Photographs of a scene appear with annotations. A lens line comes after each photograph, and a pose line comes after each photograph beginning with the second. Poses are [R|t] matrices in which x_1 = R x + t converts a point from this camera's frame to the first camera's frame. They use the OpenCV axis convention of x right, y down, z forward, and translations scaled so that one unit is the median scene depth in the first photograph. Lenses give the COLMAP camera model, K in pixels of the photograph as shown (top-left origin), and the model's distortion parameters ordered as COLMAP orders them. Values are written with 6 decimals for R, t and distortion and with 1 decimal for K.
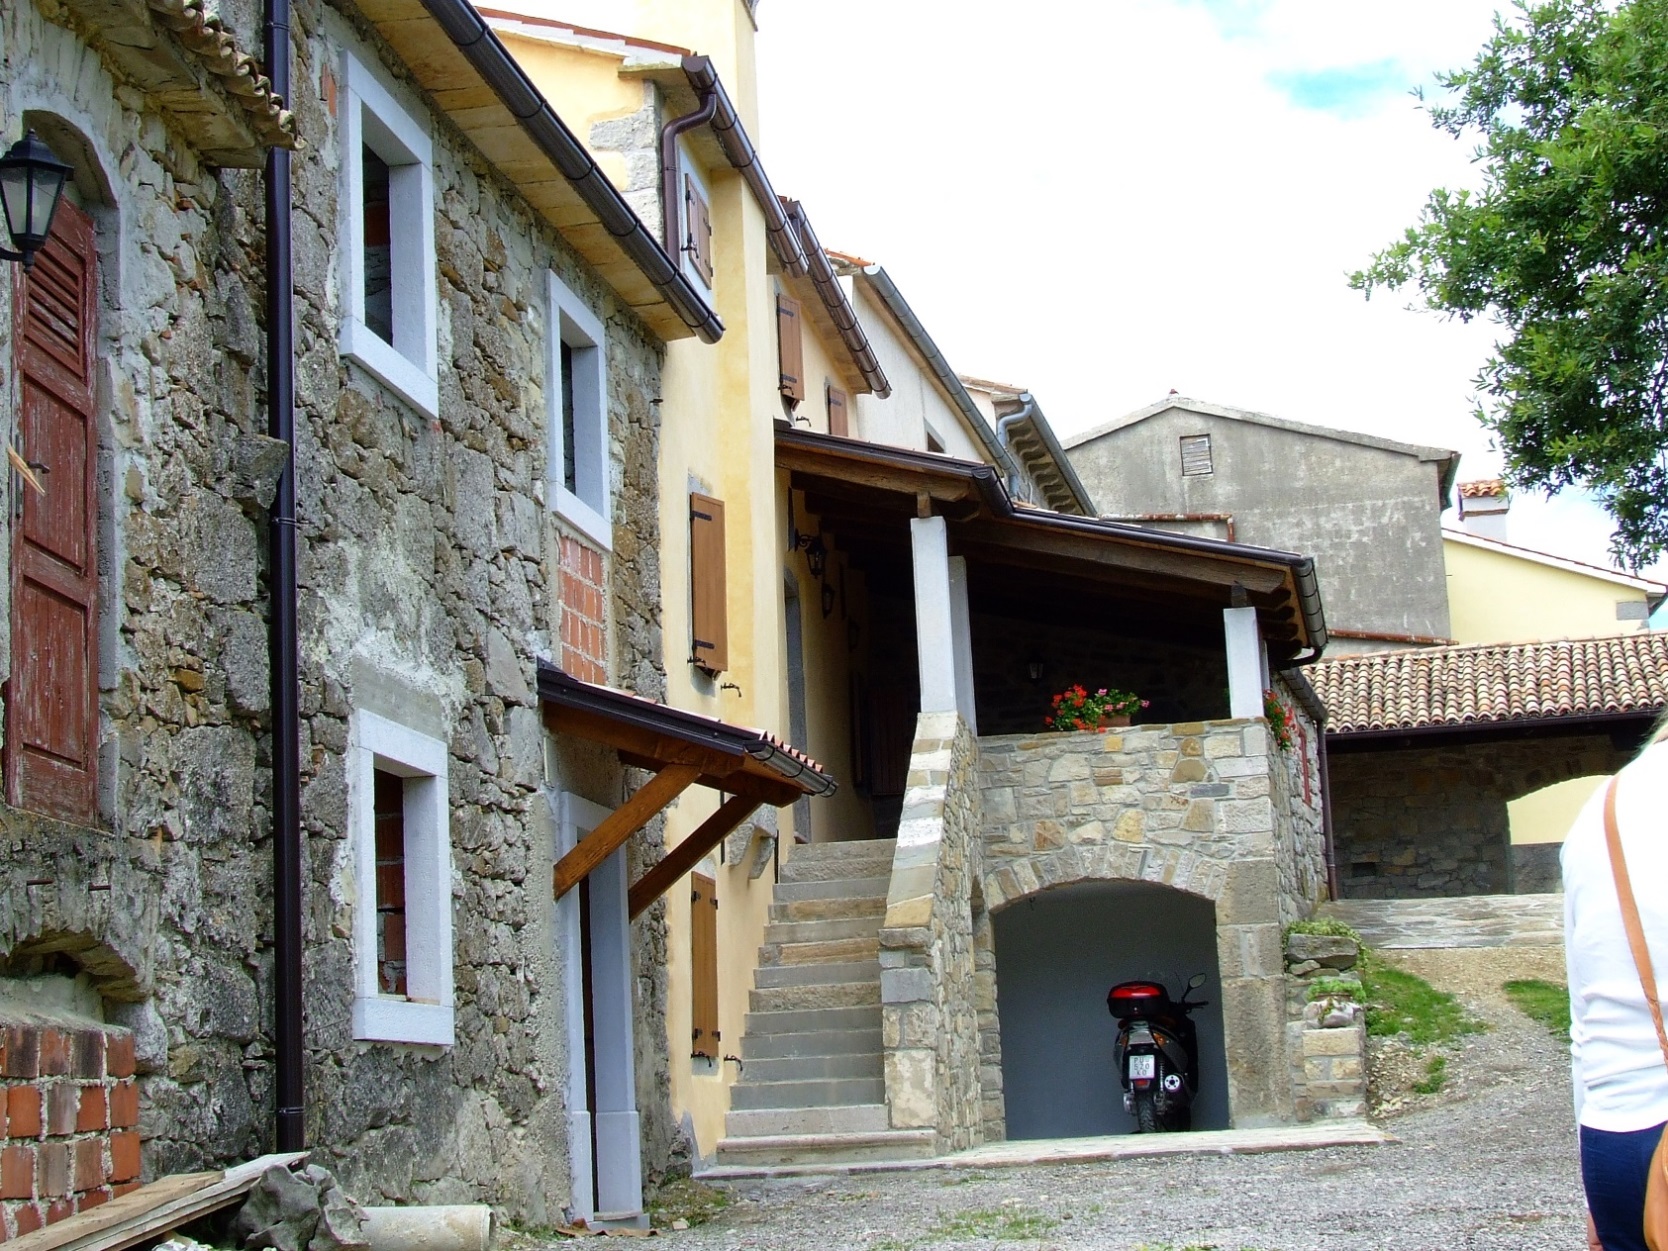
lens RADIAL K [[2859.5, 0, 833.4], [0, 2859.5, 623.3], [0, 0, 1]] dist [0.040849, 0.000000]
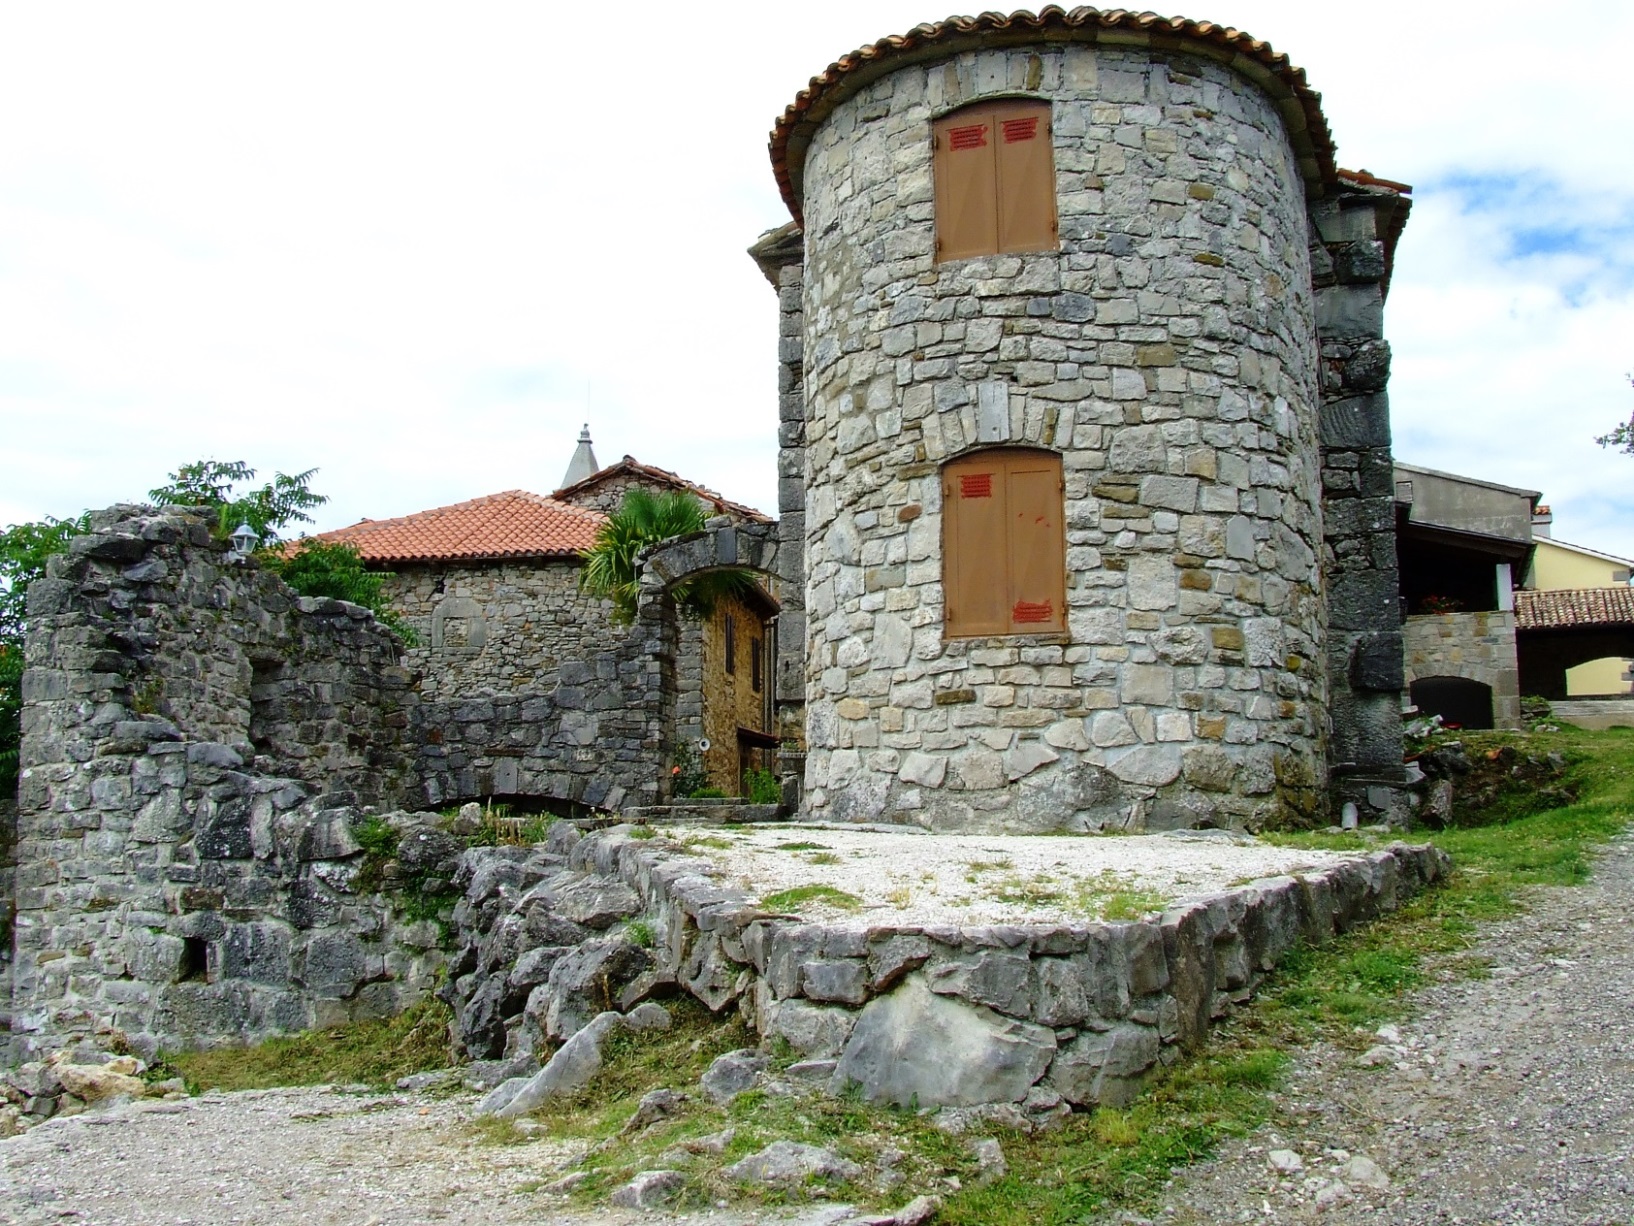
lens RADIAL K [[1798.4, 0, 816.5], [0, 1798.4, 616.1], [0, 0, 1]] dist [-0.051146, 0.000000]
pose [[0.991950, 0.020992, -0.124876, -0.237135], [-0.018591, 0.999620, 0.020362, 0.018362], [0.125256, -0.017876, 0.991963, -0.538498]]
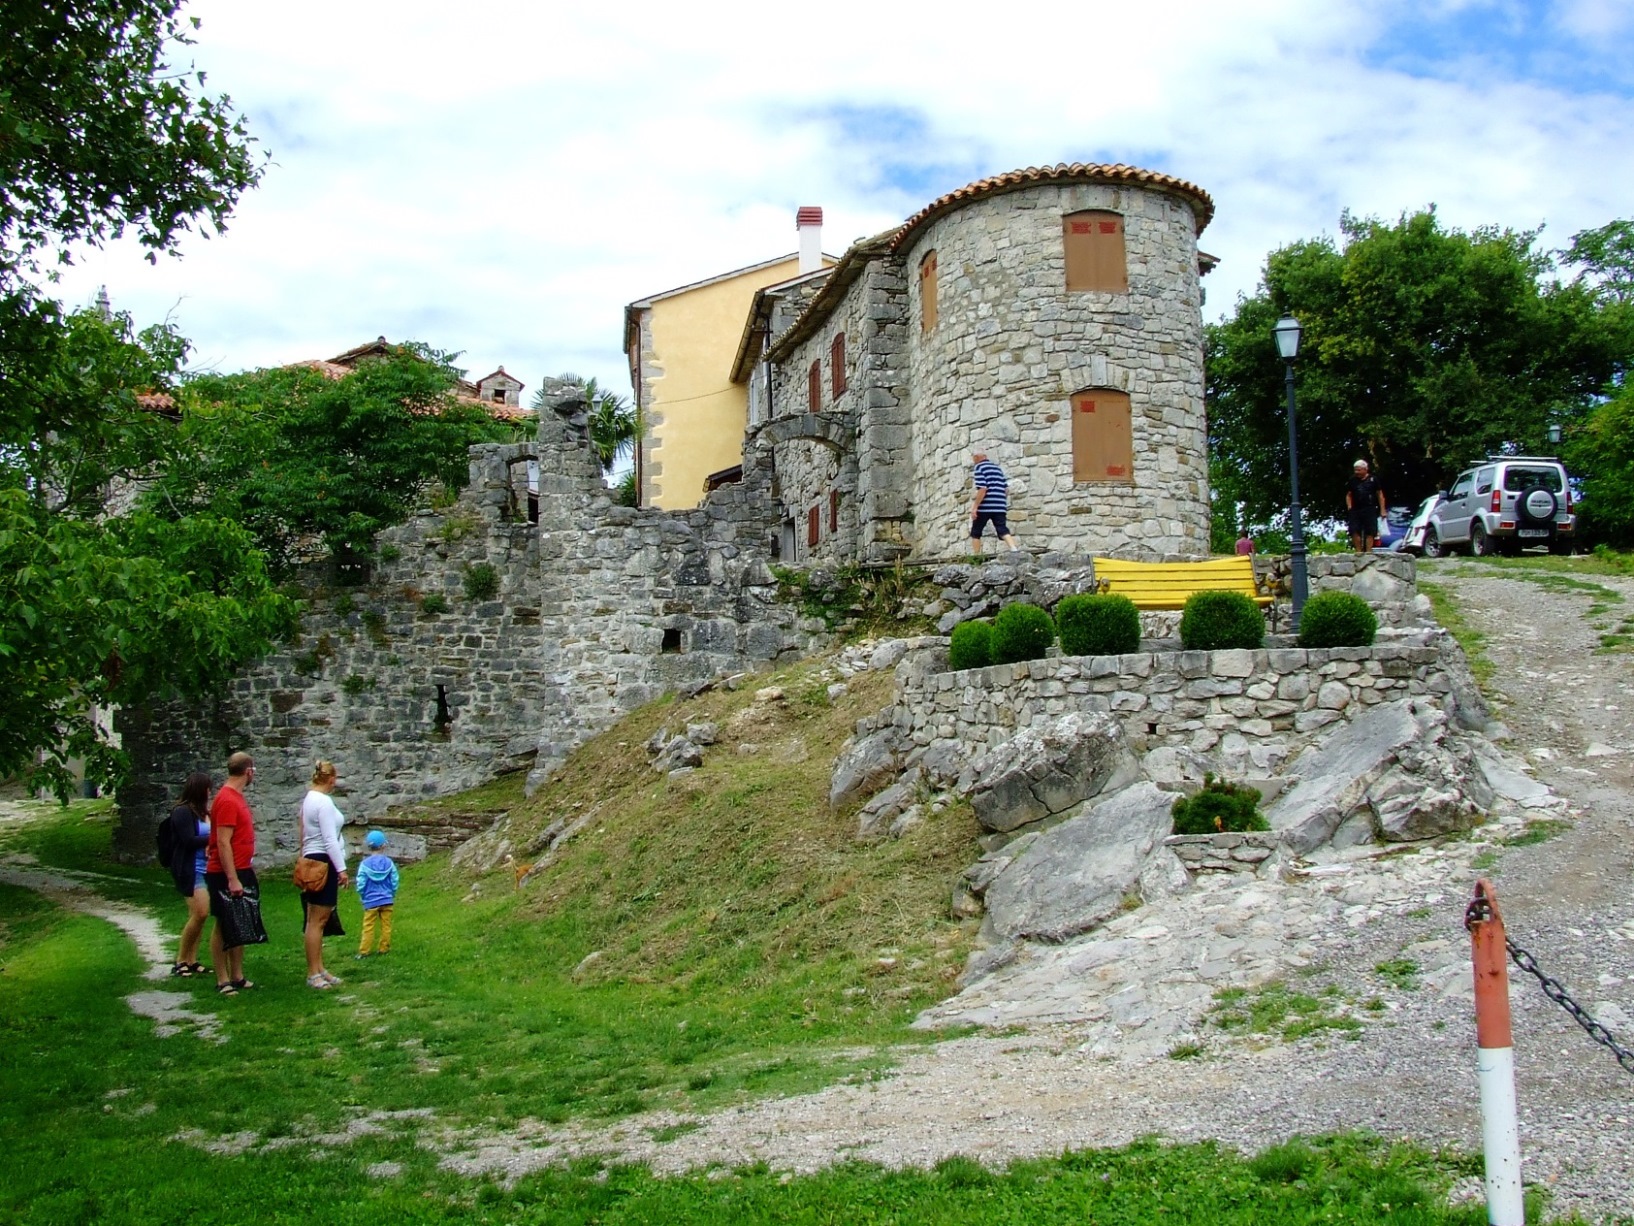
lens RADIAL K [[1798.4, 0, 817.8], [0, 1798.4, 614.5], [0, 0, 1]] dist [-0.051146, 0.000000]
pose [[0.962989, 0.051890, 0.264498, -1.535881], [-0.071059, 0.995454, 0.063421, 0.128703], [-0.260005, -0.079869, 0.962299, -1.870001]]
